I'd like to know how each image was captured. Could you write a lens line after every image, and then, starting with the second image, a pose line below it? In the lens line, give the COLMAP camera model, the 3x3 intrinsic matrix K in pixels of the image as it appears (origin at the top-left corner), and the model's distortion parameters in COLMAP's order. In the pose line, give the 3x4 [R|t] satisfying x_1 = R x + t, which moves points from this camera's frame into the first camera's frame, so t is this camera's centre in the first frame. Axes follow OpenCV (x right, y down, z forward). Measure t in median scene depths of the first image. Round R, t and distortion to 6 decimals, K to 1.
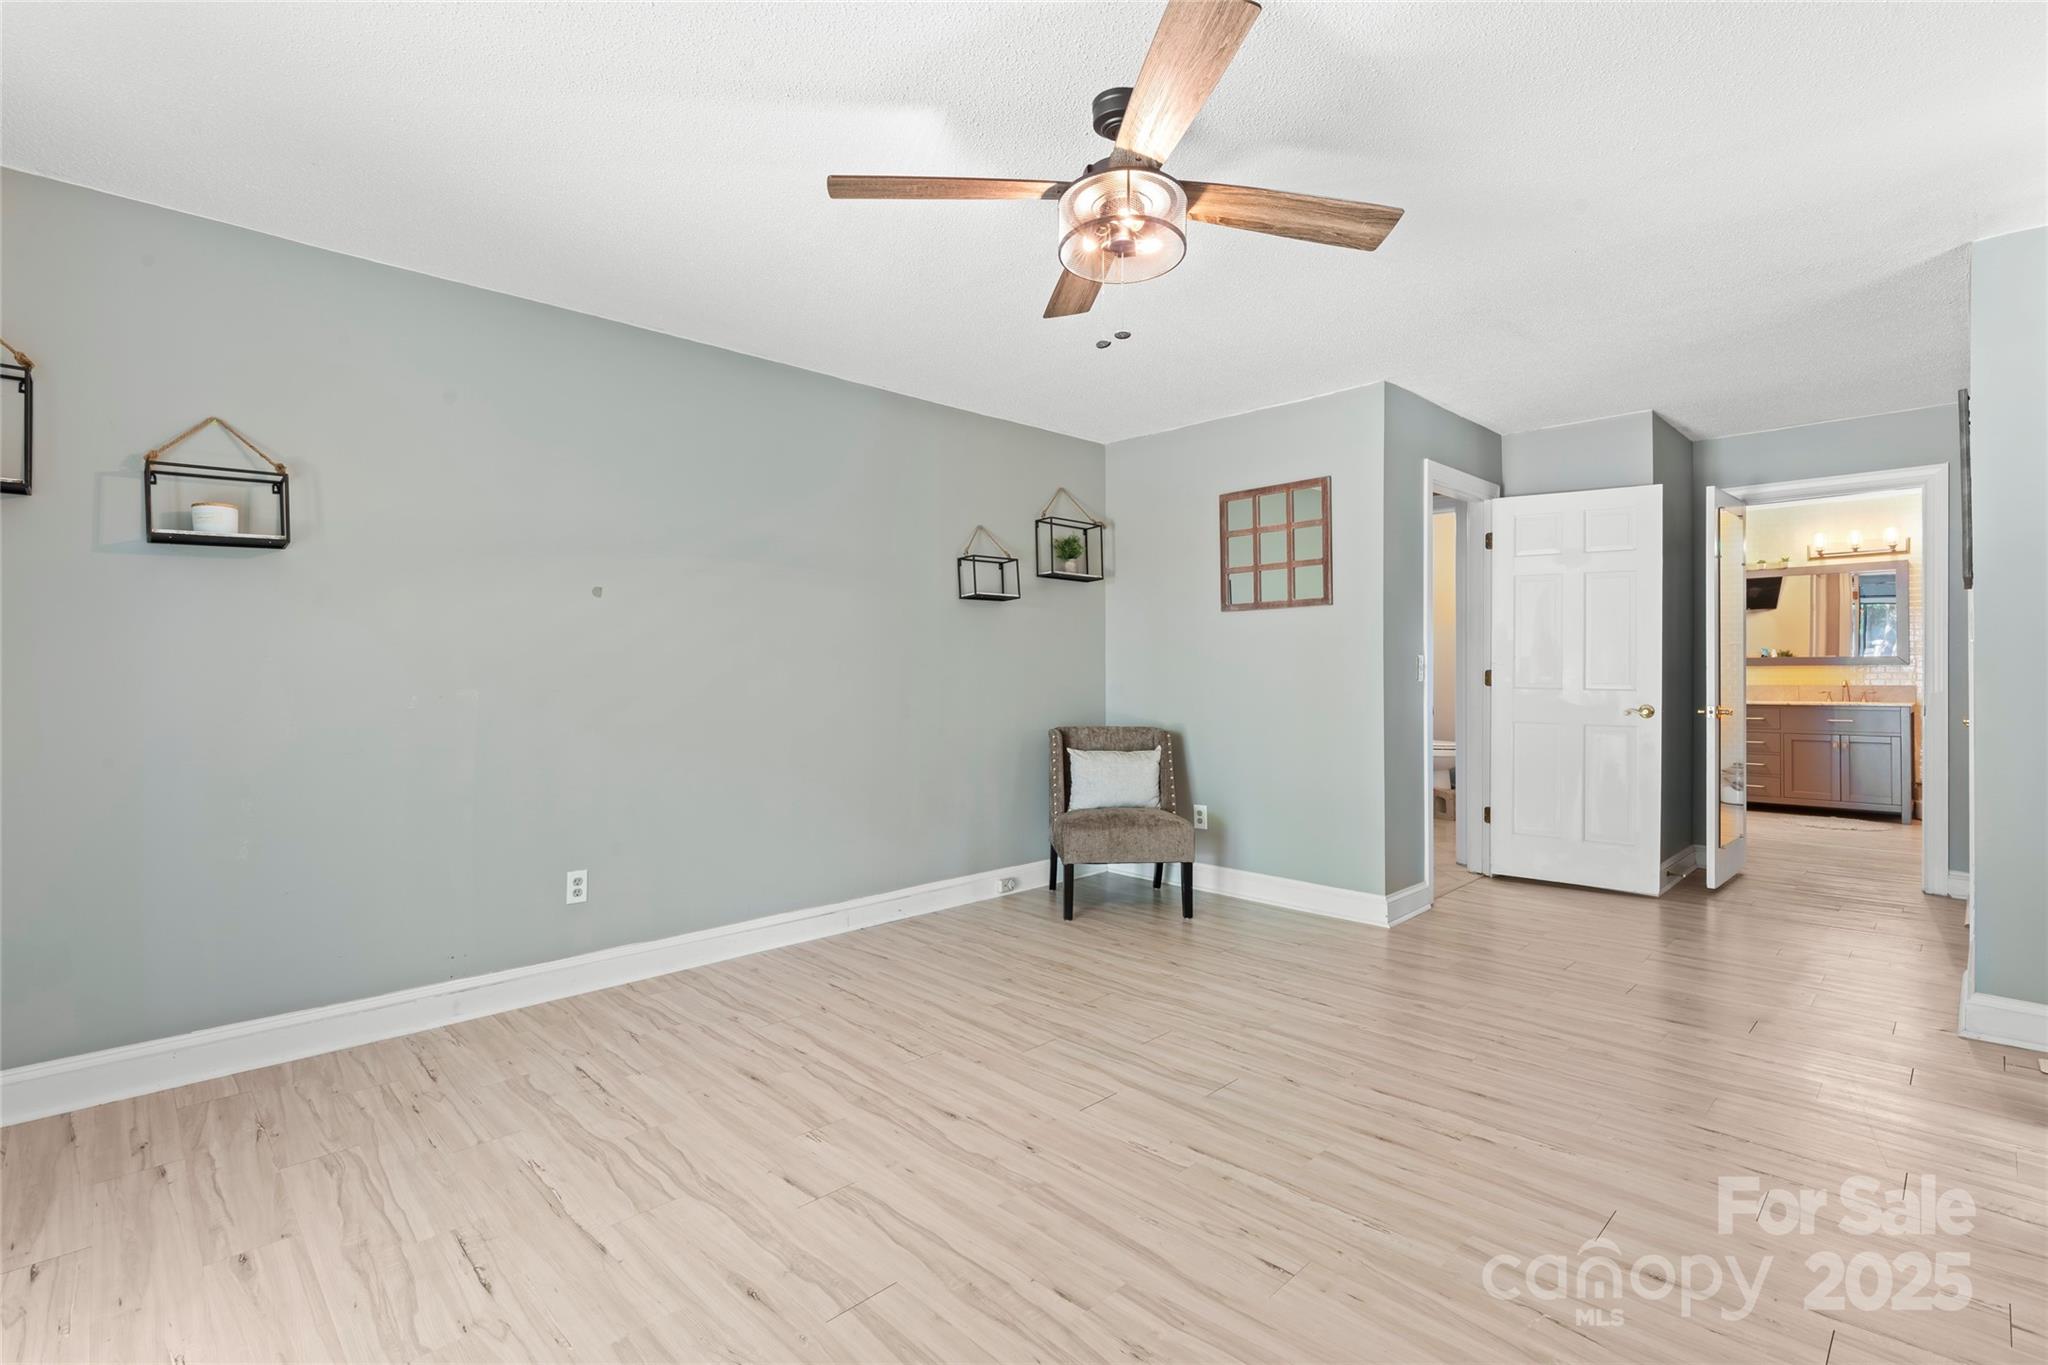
lens RADIAL K [[936.7, 0, 1018.3], [0, 936.7, 674.1], [0, 0, 1]] dist [-0.004374, -0.000082]
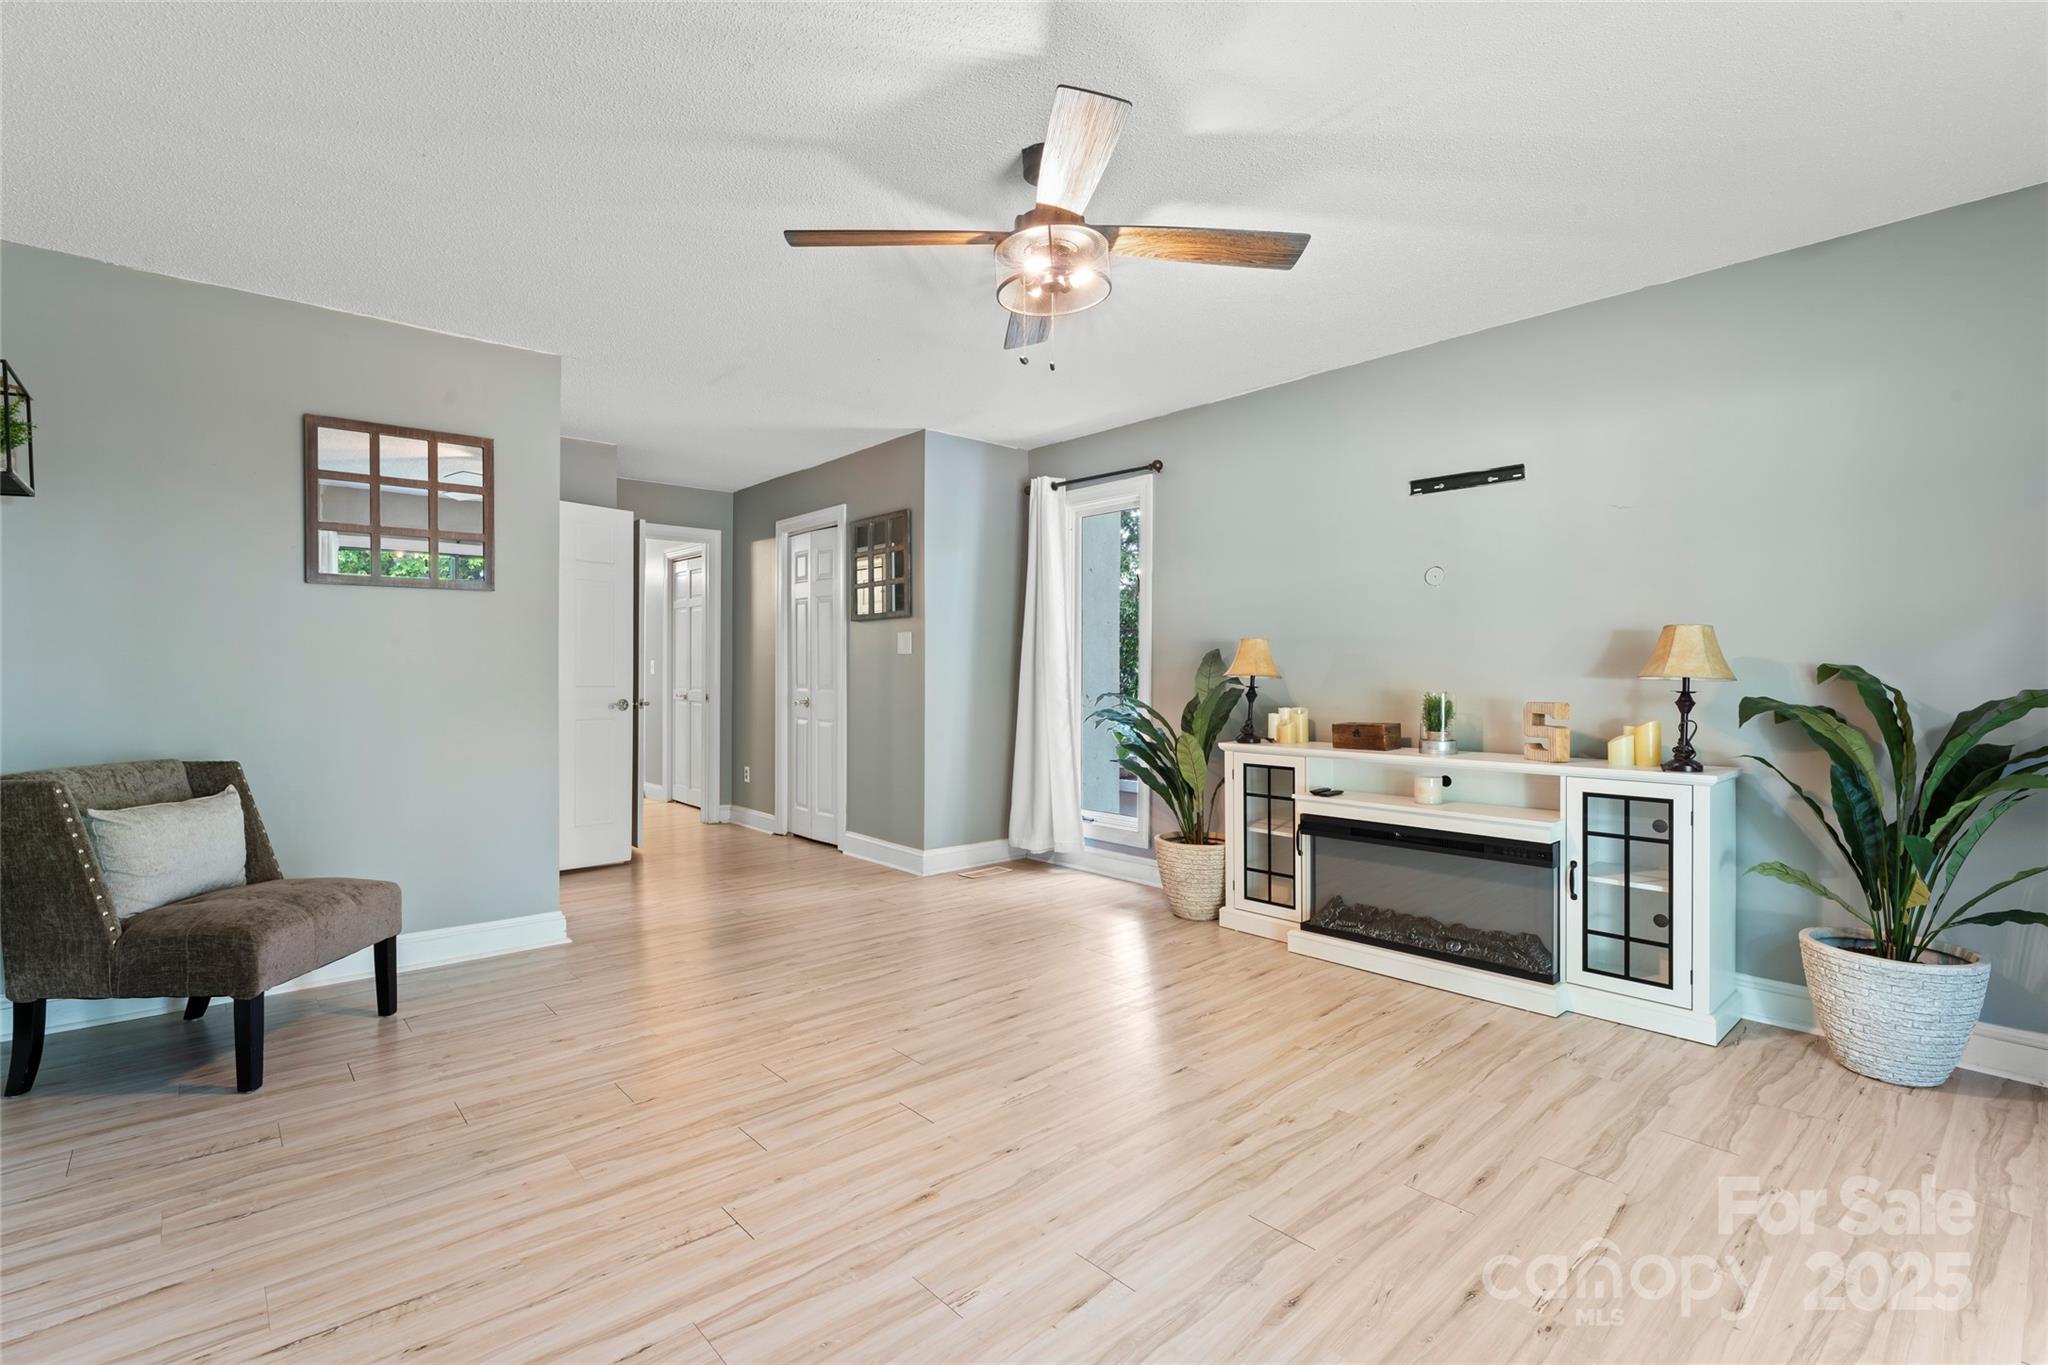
lens RADIAL K [[936.7, 0, 1020.3], [0, 936.7, 677.3], [0, 0, 1]] dist [-0.004374, -0.000082]
pose [[0.052803, -0.005022, 0.998592, -0.725808], [0.003338, 0.999983, 0.004852, 0.003624], [-0.998599, 0.003077, 0.052819, 0.703422]]
